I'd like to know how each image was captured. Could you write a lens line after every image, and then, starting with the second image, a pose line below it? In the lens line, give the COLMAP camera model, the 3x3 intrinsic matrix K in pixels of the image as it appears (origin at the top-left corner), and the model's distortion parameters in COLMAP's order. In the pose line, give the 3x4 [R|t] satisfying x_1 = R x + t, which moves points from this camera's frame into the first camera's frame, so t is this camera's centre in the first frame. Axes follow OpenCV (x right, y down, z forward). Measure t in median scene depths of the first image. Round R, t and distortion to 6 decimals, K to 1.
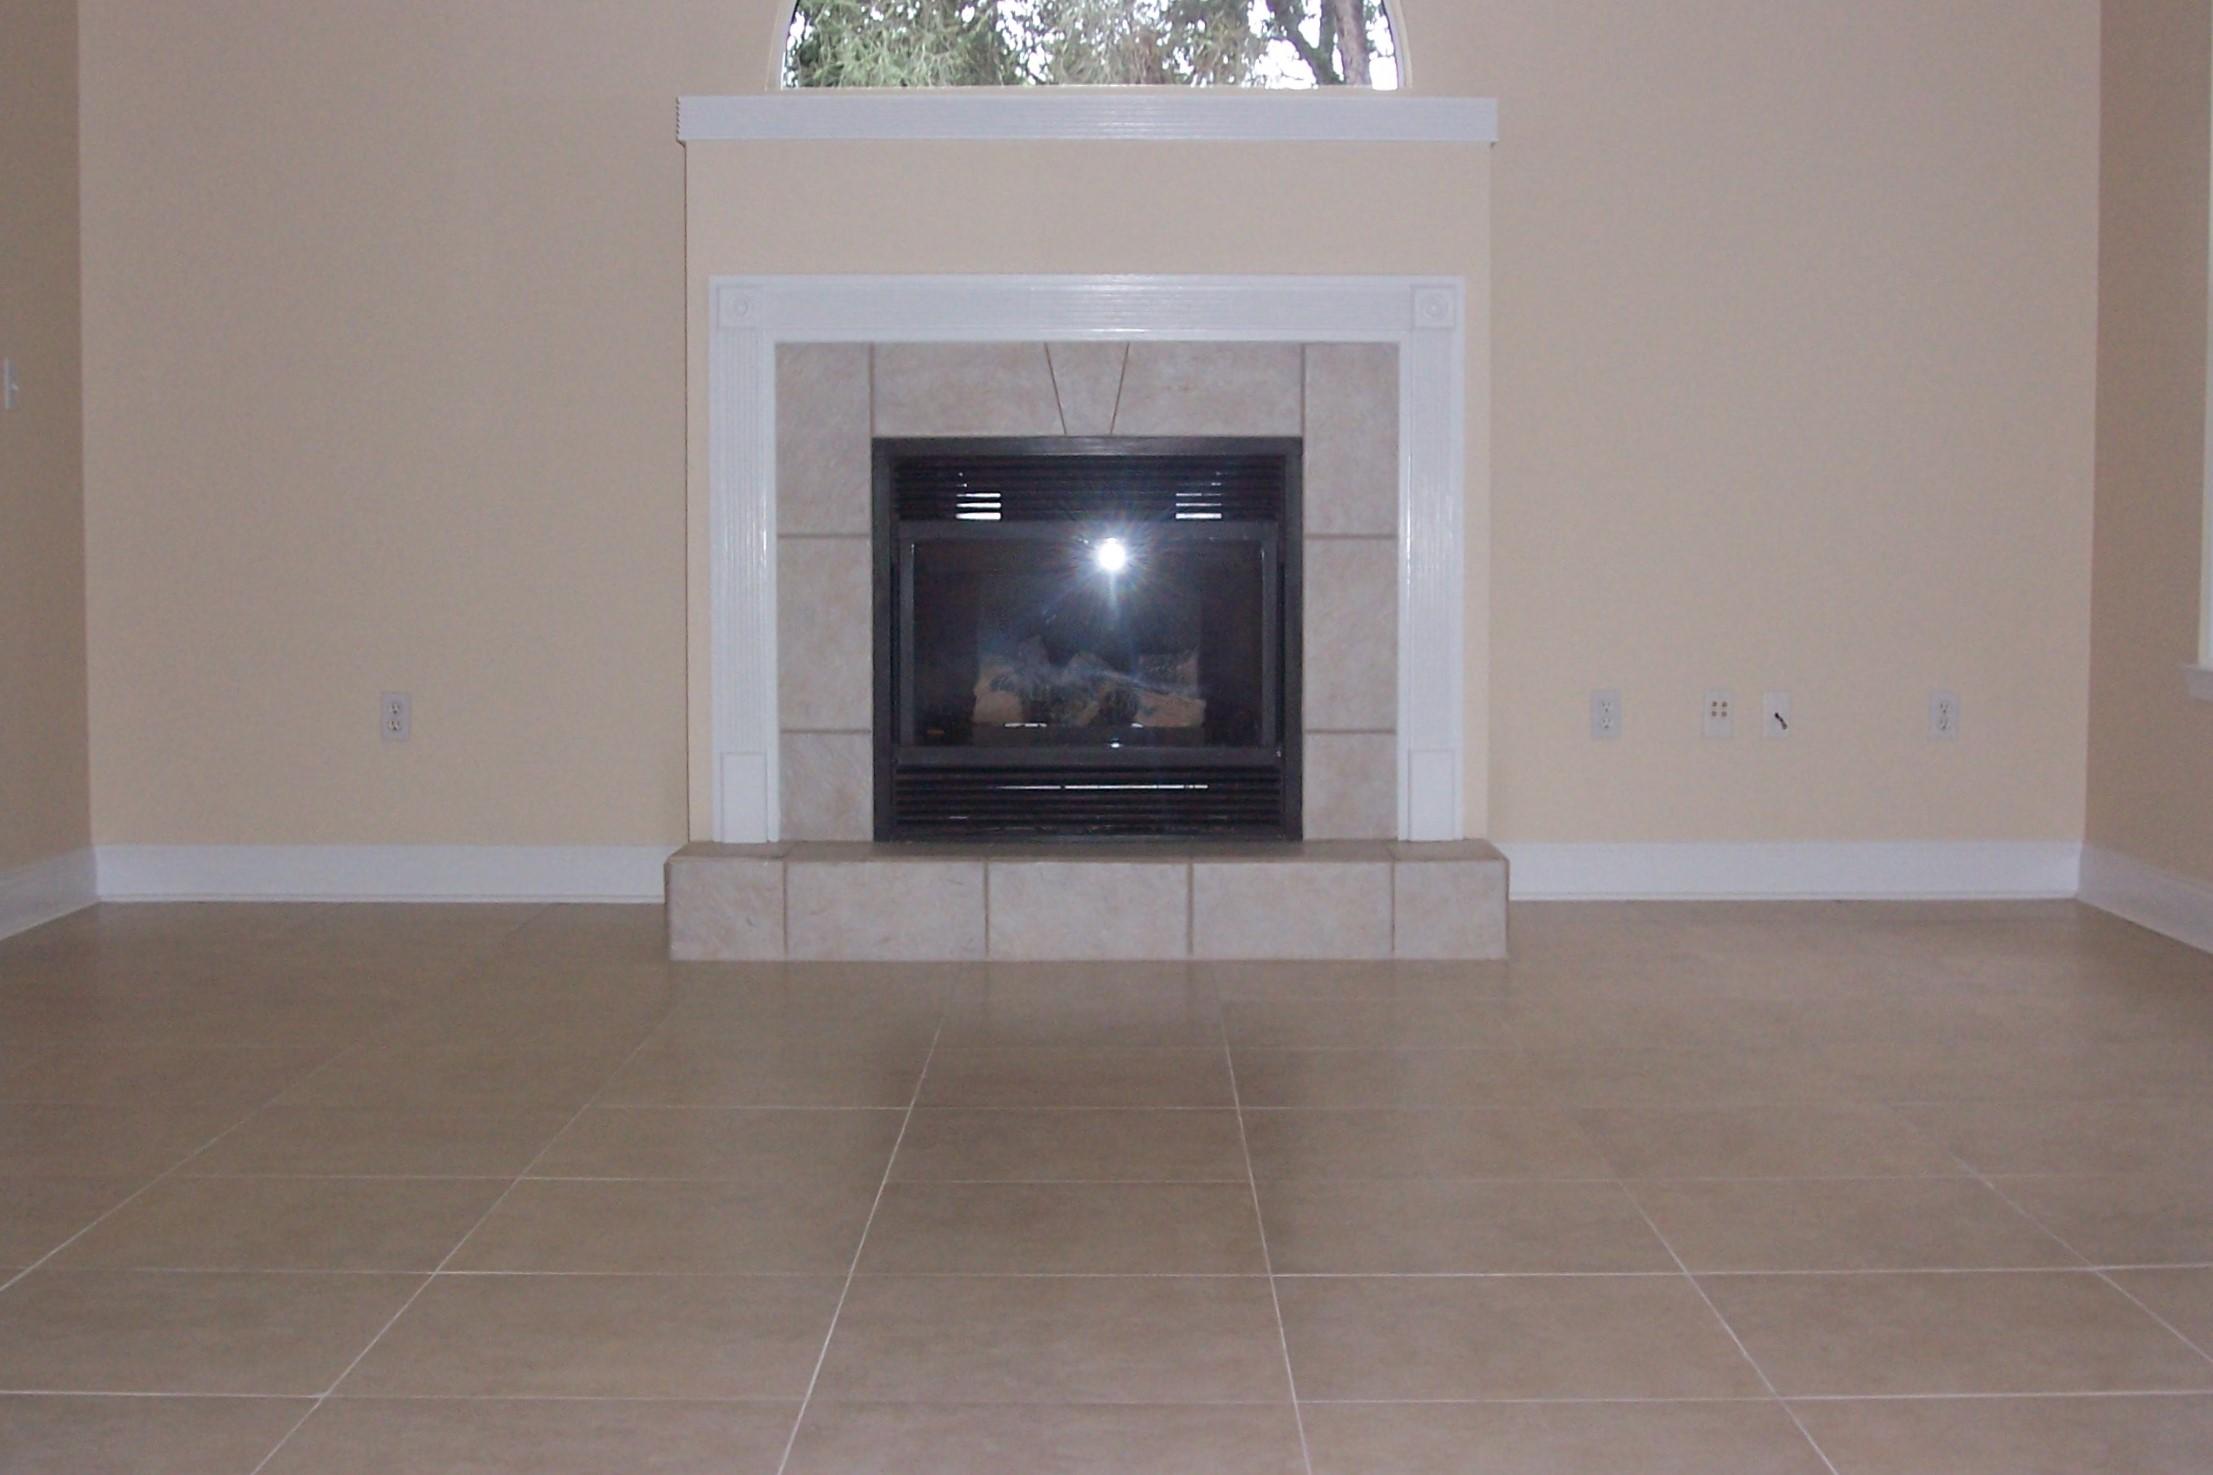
lens RADIAL K [[2931.2, 0, 1108.4], [0, 2931.2, 754.2], [0, 0, 1]] dist [-0.123840, 0.000000]
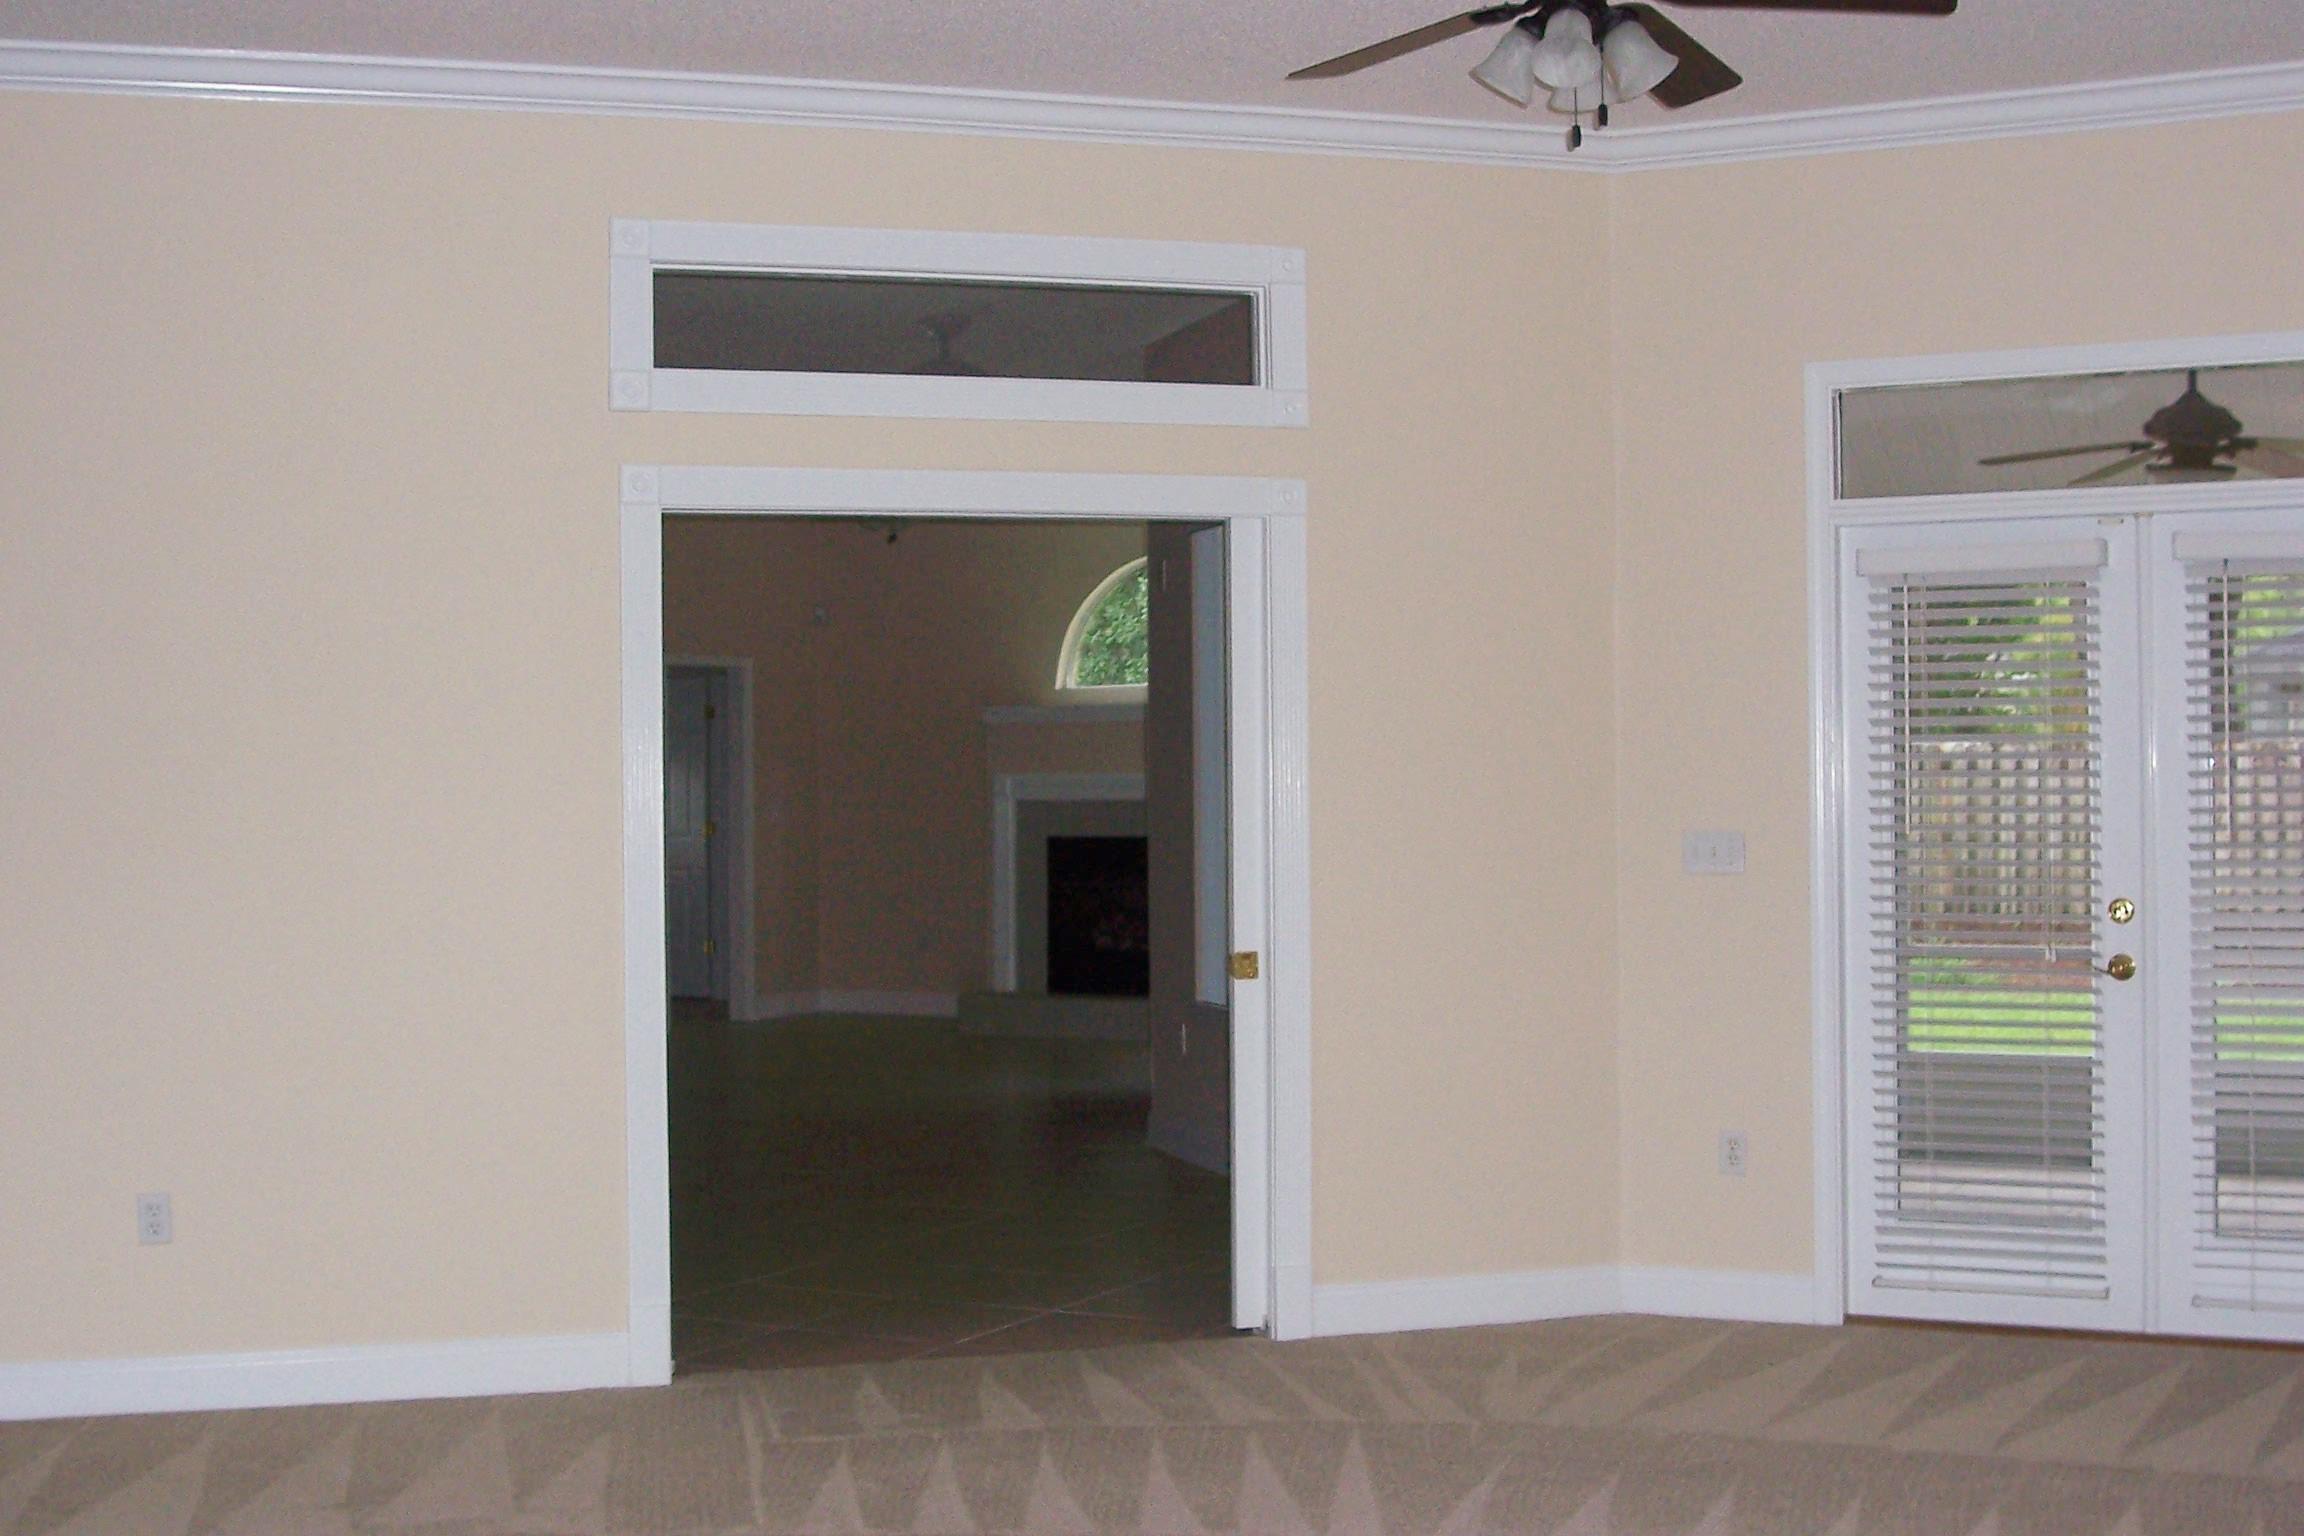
lens RADIAL K [[3051.8, 0, 1145.0], [0, 3051.8, 773.6], [0, 0, 1]] dist [-0.123840, 0.000000]
pose [[0.875348, -0.012310, -0.483336, 1.314601], [-0.026131, 0.997010, -0.072719, 0.031278], [0.482786, 0.076284, 0.872410, -1.342125]]
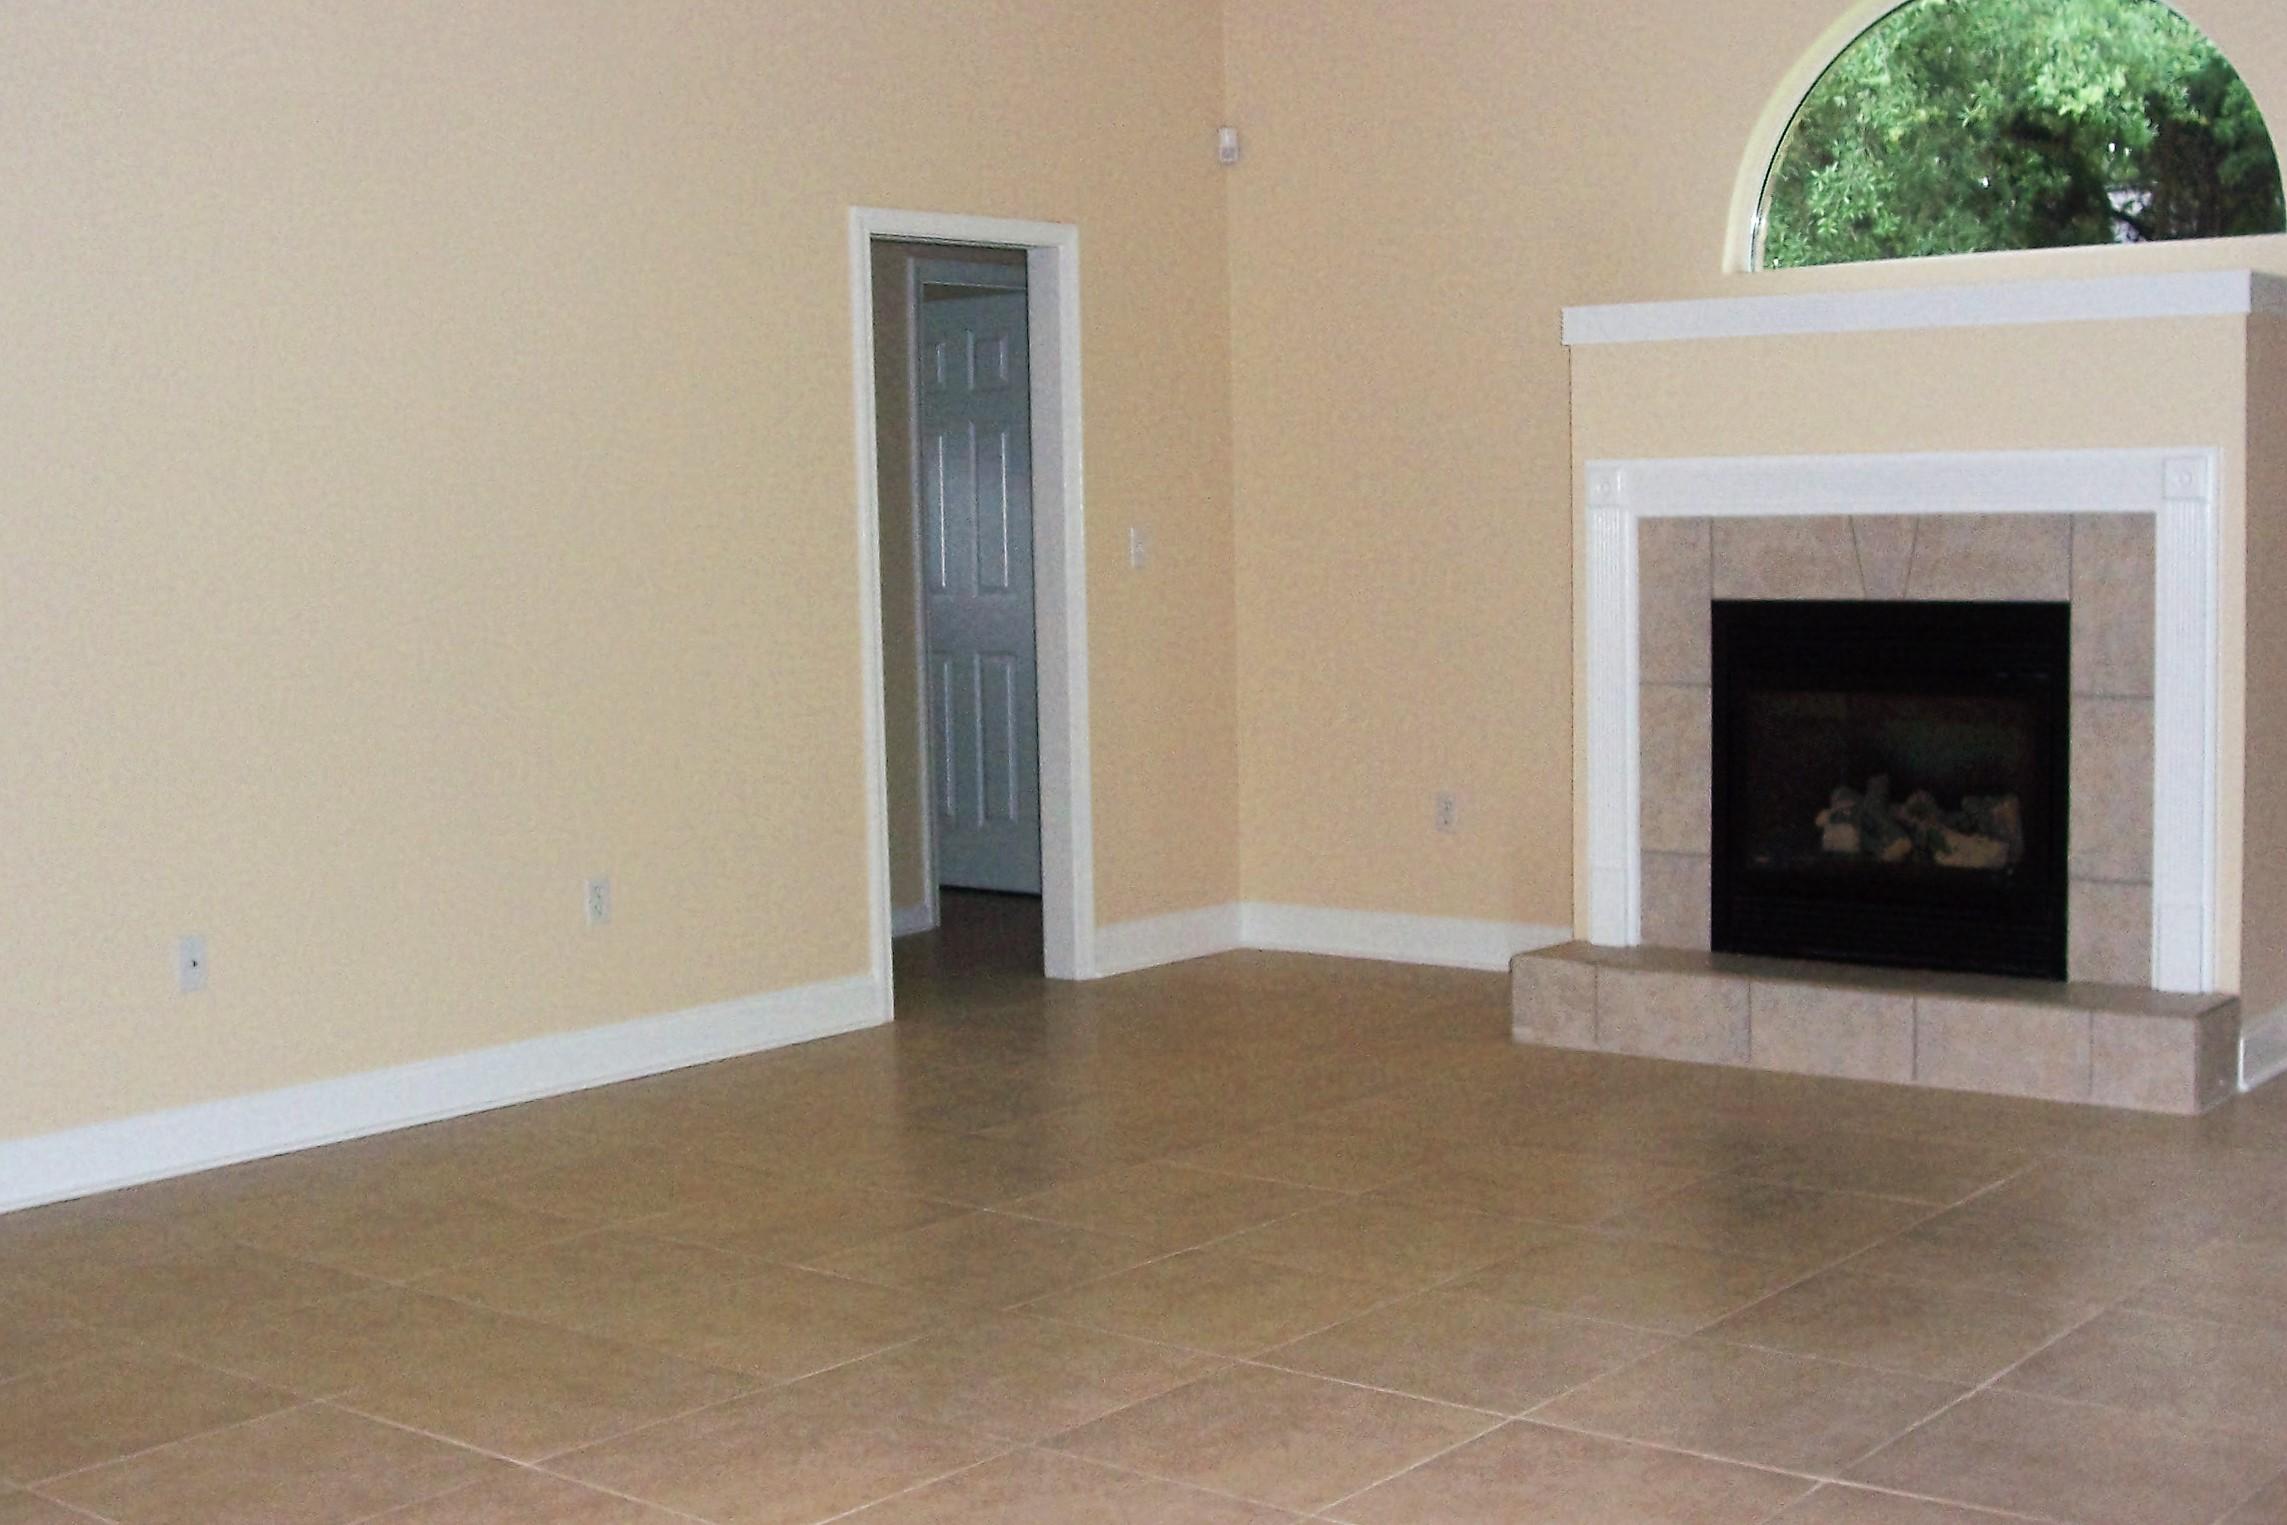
lens RADIAL K [[3029.3, 0, 1153.0], [0, 3029.3, 748.6], [0, 0, 1]] dist [-0.123840, 0.000000]
pose [[0.764364, 0.036153, -0.643771, 0.512083], [-0.023351, 0.999324, 0.028395, -0.078636], [0.644362, -0.006671, 0.764691, -0.040136]]
